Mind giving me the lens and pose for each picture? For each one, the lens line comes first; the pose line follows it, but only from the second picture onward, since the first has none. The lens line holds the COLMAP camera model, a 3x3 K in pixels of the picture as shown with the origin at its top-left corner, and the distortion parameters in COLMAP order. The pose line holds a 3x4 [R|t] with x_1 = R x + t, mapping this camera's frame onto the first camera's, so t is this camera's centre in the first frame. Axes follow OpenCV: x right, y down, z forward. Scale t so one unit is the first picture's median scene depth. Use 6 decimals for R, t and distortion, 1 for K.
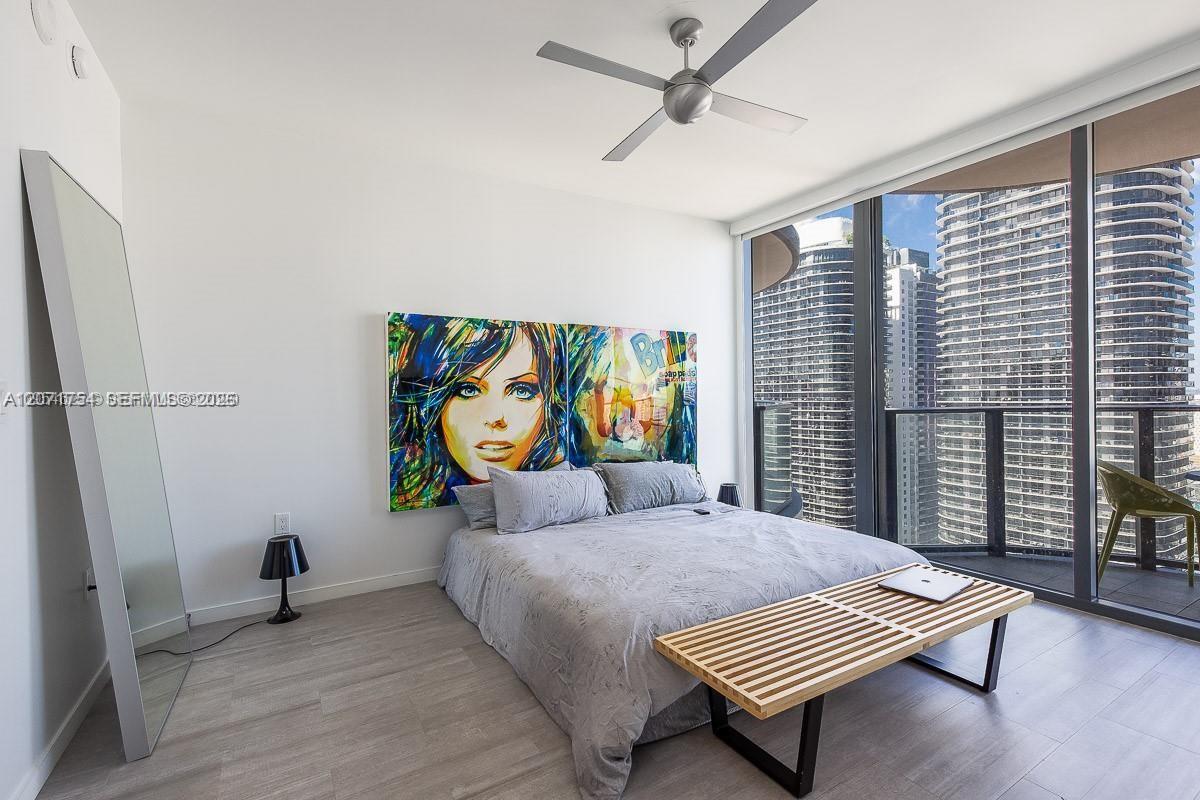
lens RADIAL K [[544.9, 0, 595.9], [0, 544.9, 396.1], [0, 0, 1]] dist [0.010348, -0.003039]
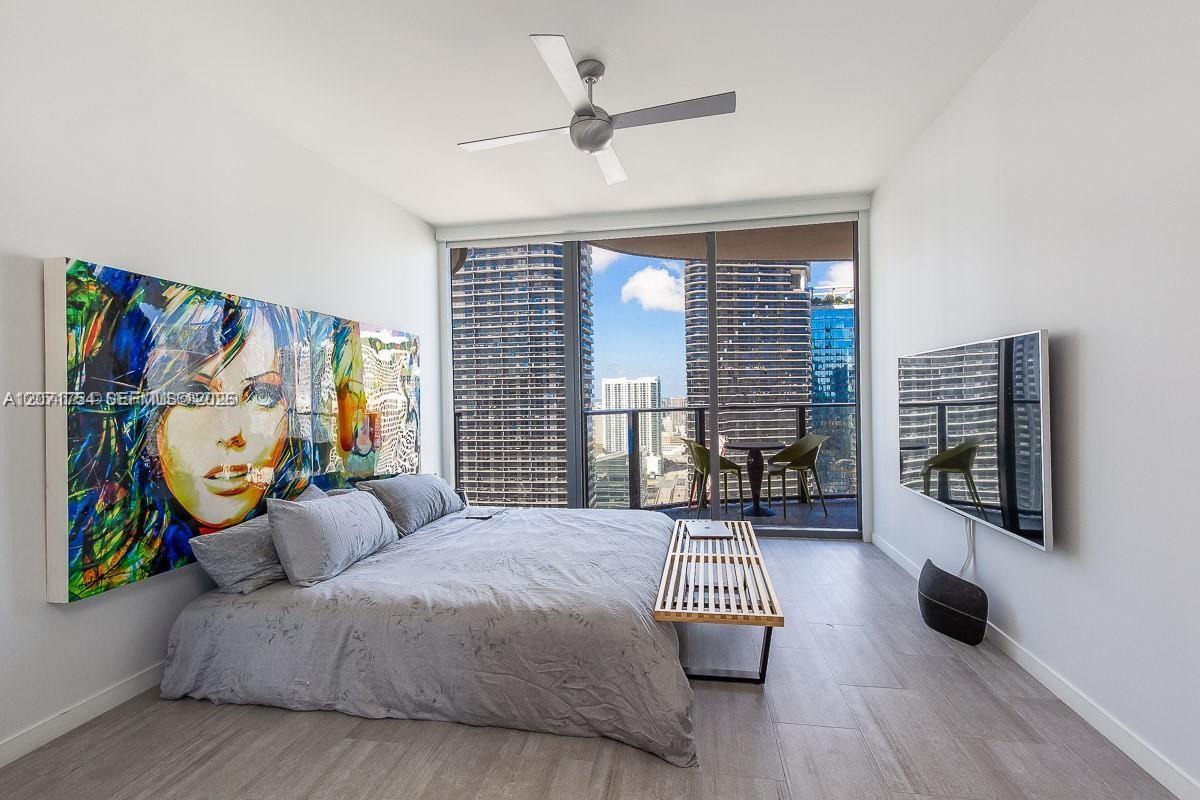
lens RADIAL K [[544.9, 0, 612.4], [0, 544.9, 396.9], [0, 0, 1]] dist [0.010348, -0.003039]
pose [[0.642896, 0.004438, 0.765941, -0.441549], [0.007874, 0.999892, -0.012403, 0.006047], [-0.765913, 0.014005, 0.642791, 0.178073]]
